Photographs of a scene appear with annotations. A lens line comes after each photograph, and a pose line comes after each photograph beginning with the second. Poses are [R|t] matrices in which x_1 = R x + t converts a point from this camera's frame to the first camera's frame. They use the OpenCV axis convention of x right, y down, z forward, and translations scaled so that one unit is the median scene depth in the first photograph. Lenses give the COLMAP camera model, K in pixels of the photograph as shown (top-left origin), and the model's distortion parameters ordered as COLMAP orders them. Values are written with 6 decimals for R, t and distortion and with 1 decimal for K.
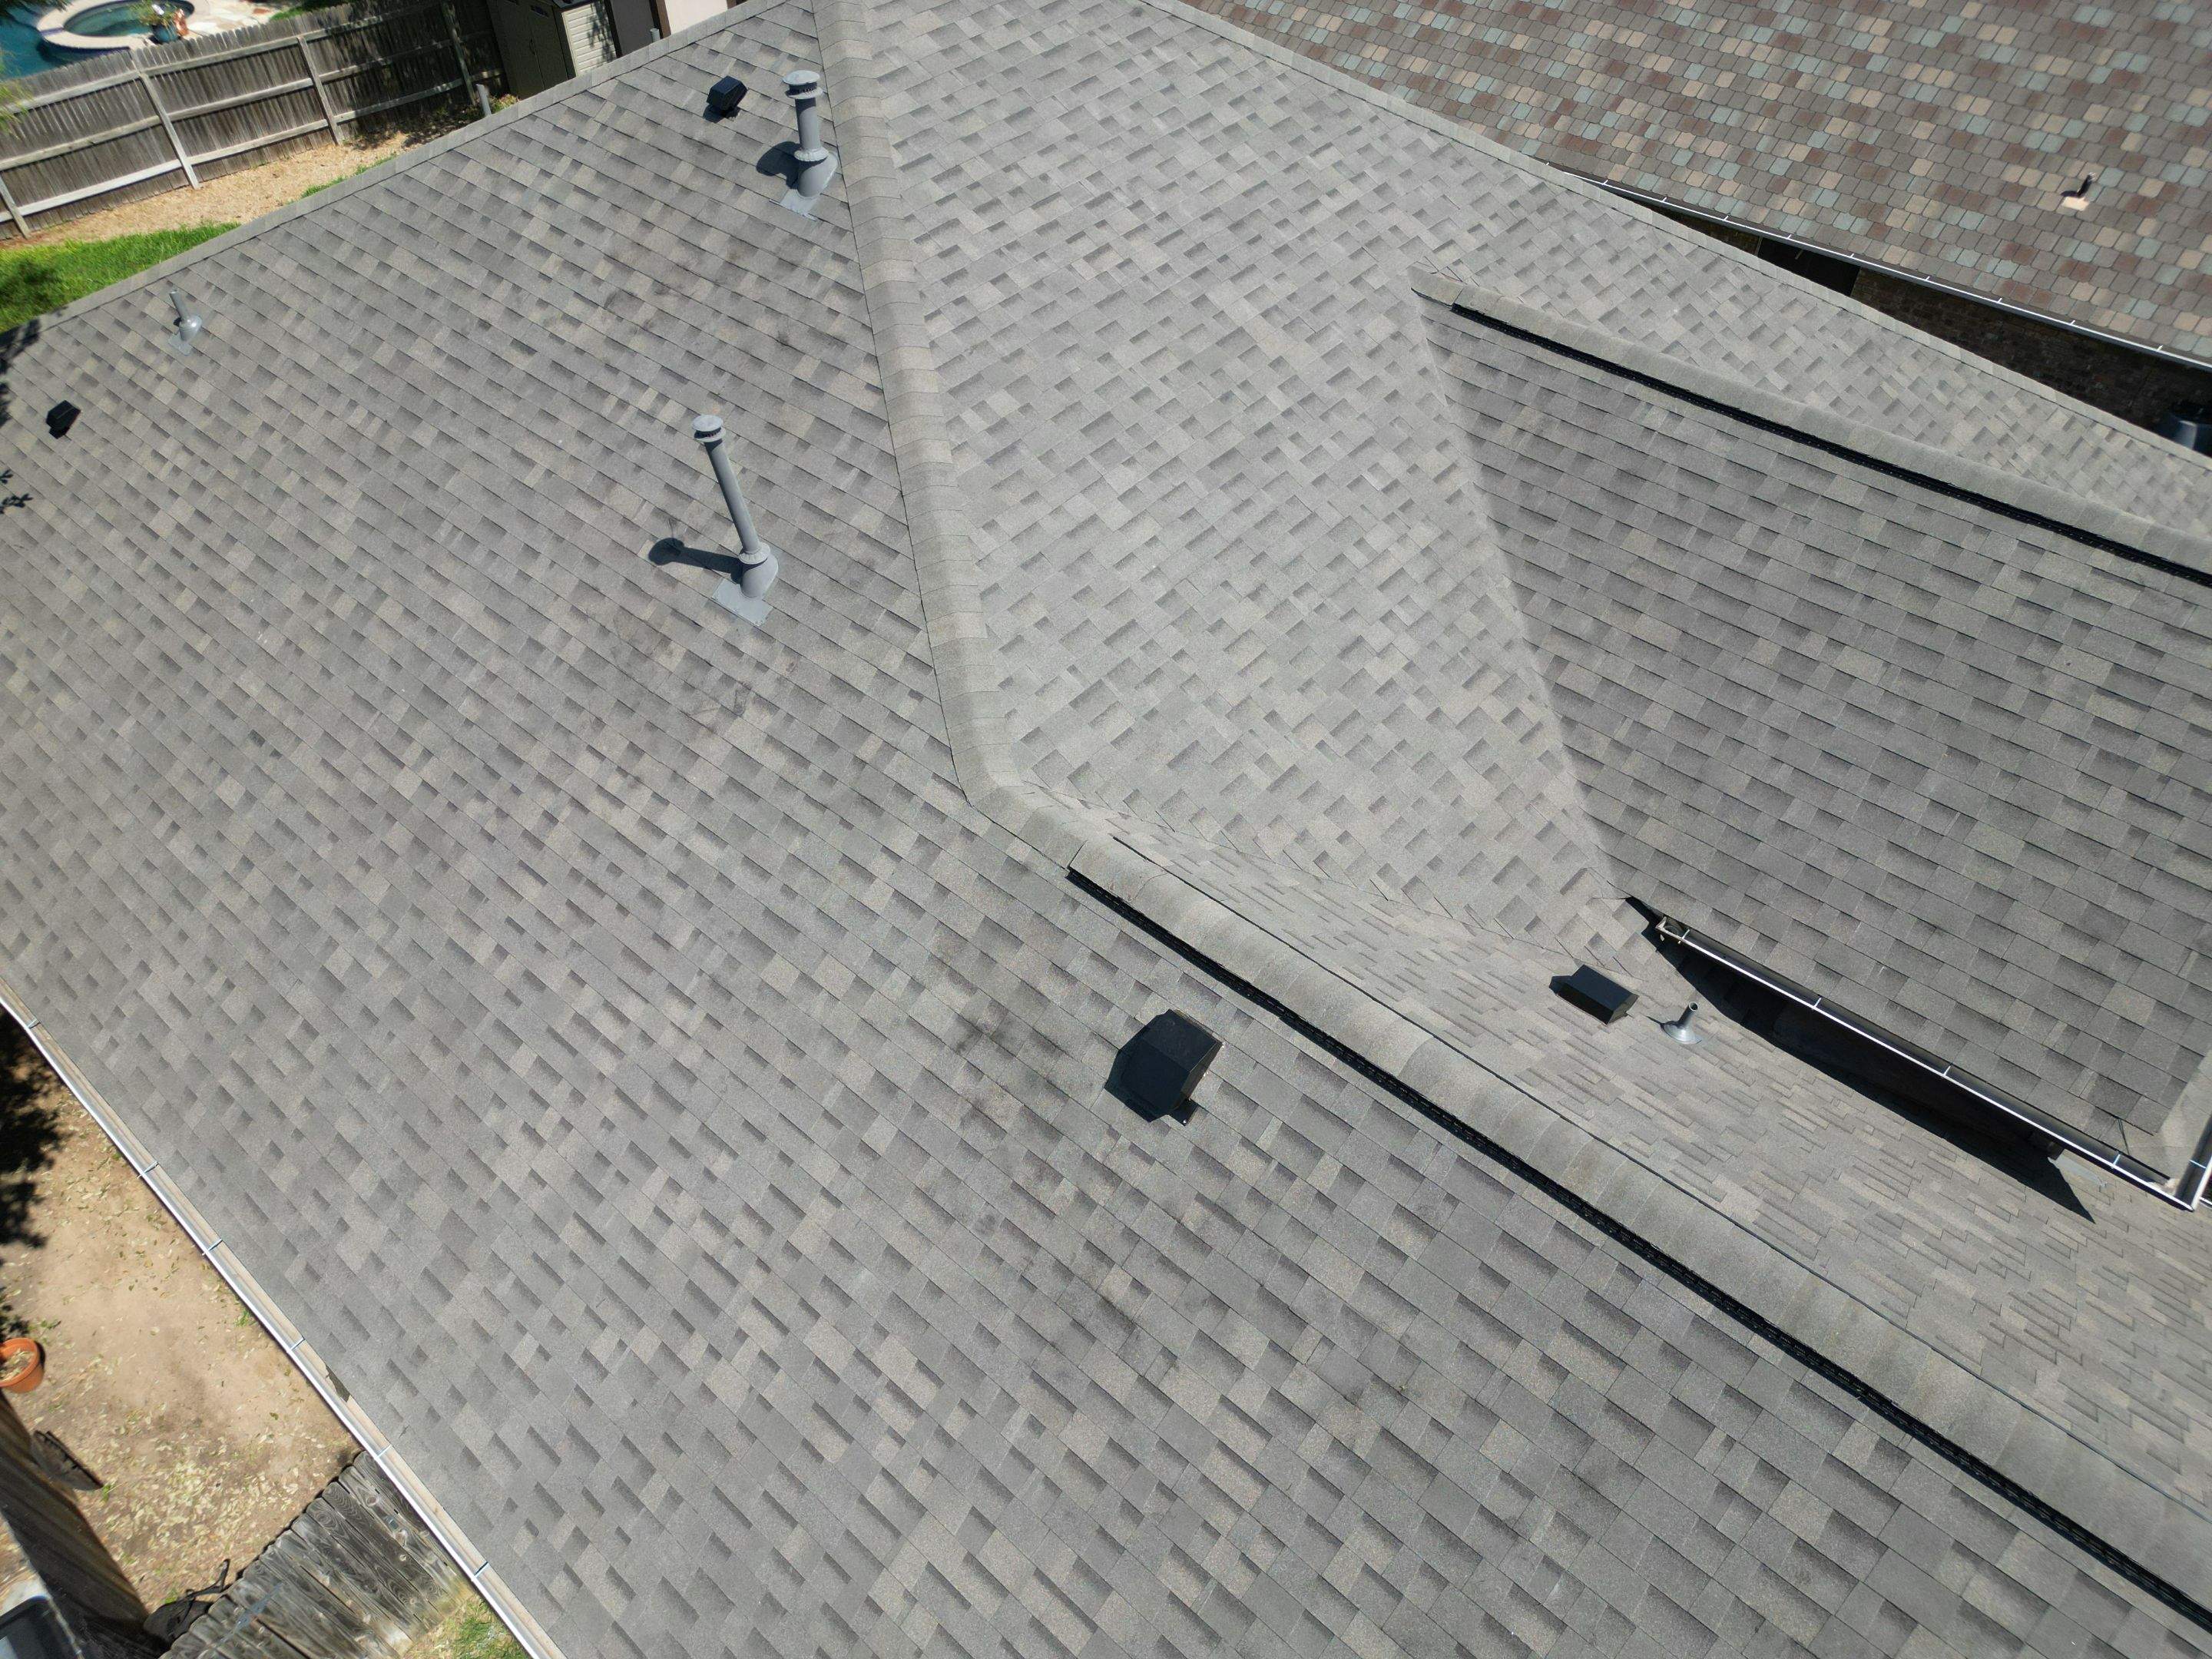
lens RADIAL K [[1545.0, 0, 1101.4], [0, 1545.0, 830.2], [0, 0, 1]] dist [0.074615, -0.076030]
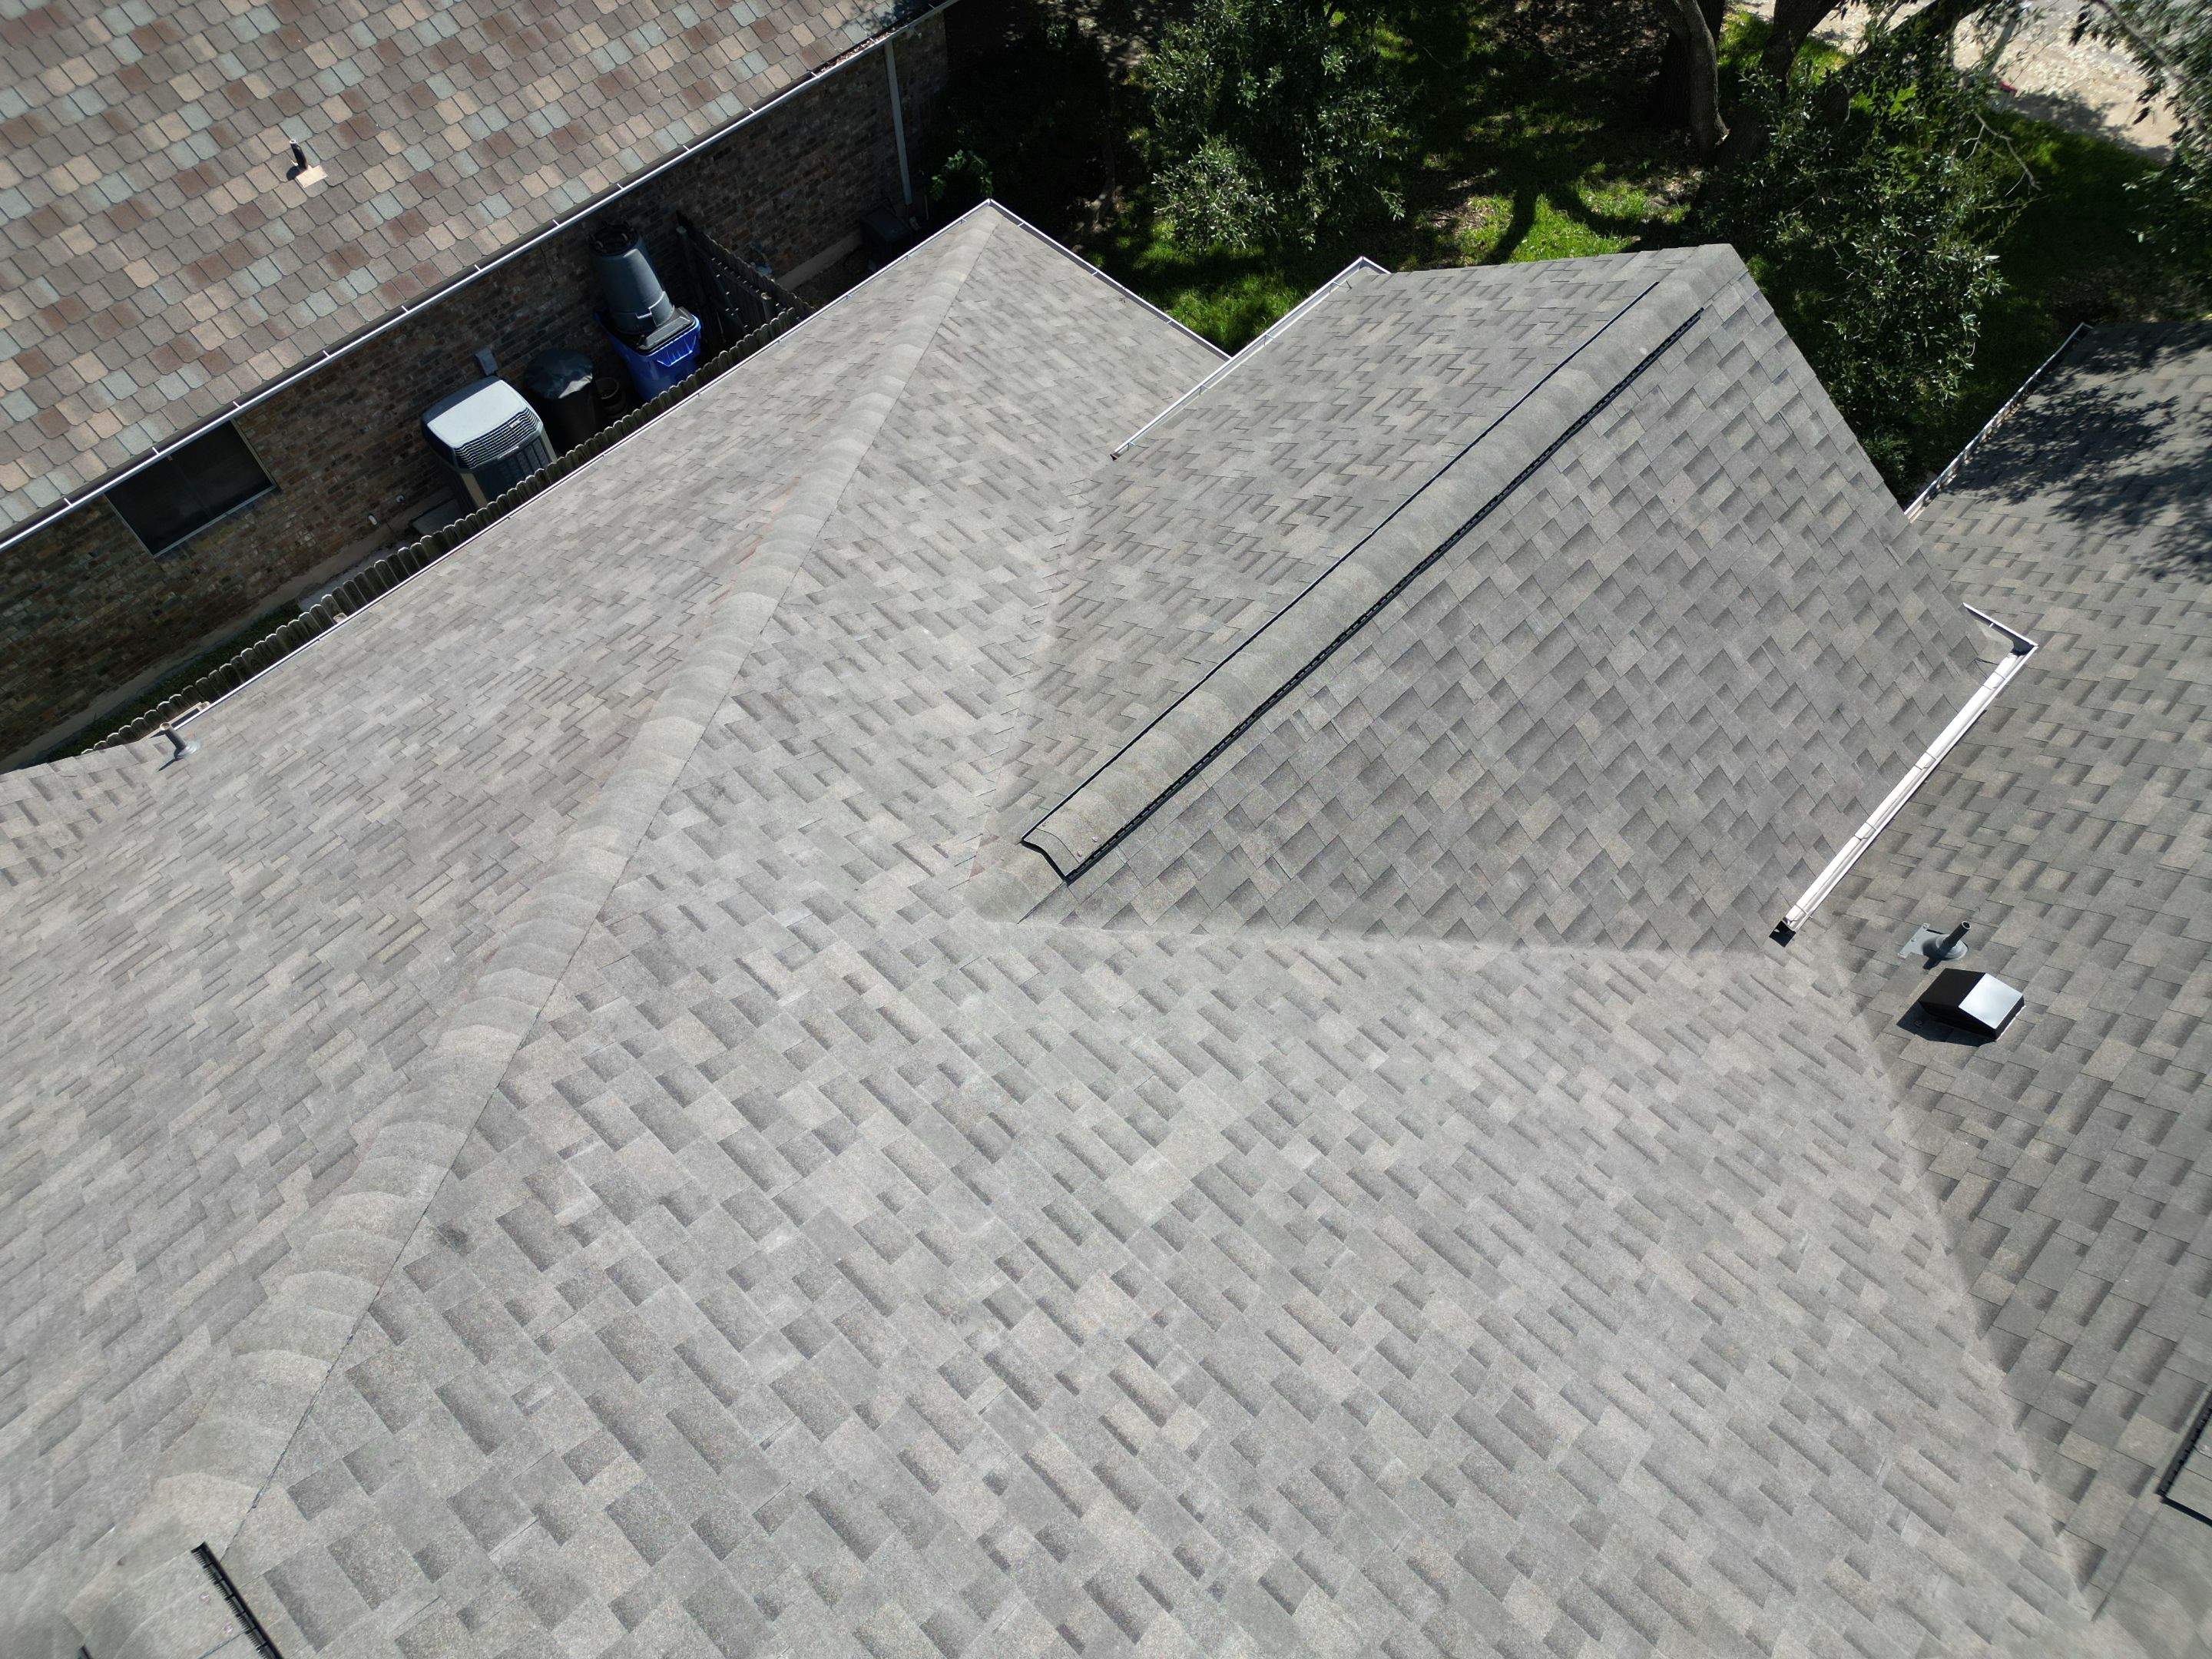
lens RADIAL K [[1545.0, 0, 1101.4], [0, 1545.0, 830.2], [0, 0, 1]] dist [0.074615, -0.076030]
pose [[0.046191, -0.850807, 0.523444, -0.133493], [0.721231, 0.390958, 0.571820, -0.854074], [-0.691153, 0.351111, 0.631687, 0.647948]]
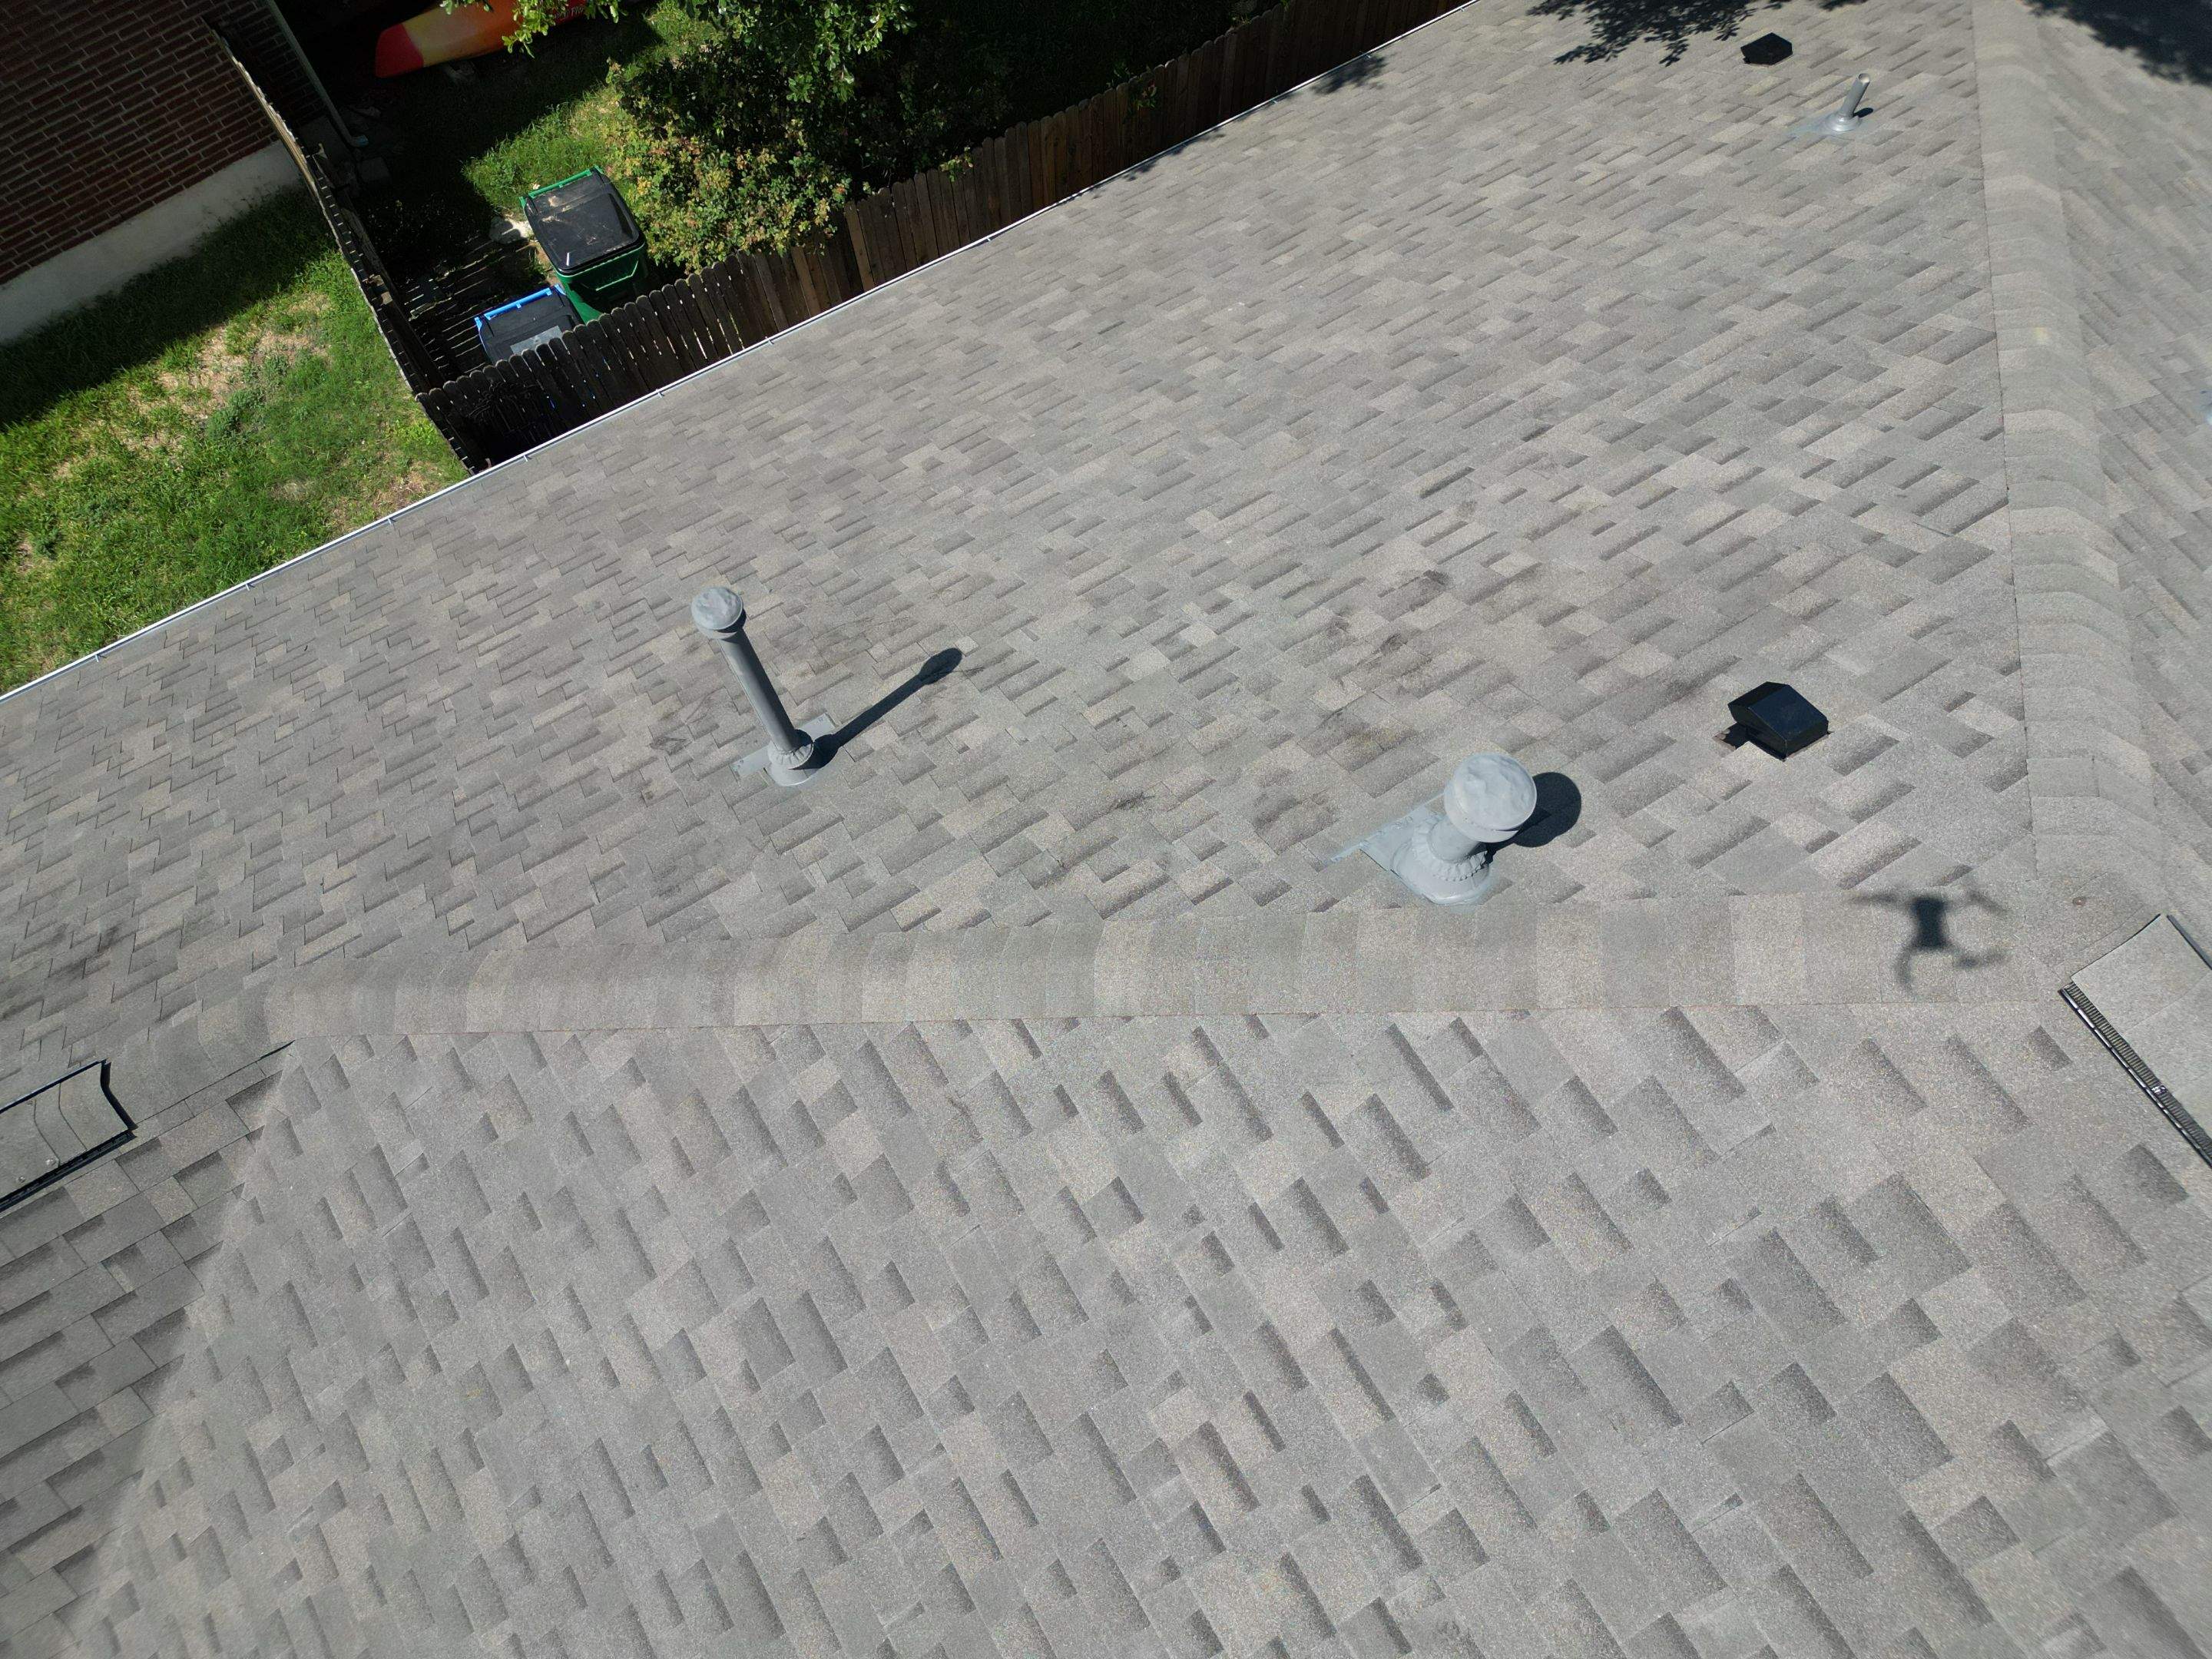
lens RADIAL K [[1545.0, 0, 1101.4], [0, 1545.0, 830.2], [0, 0, 1]] dist [0.074615, -0.076030]
pose [[-0.291976, 0.892317, -0.344268, -0.000290], [-0.681238, 0.058625, 0.729711, -0.746902], [0.671316, 0.447586, 0.590763, 0.700083]]
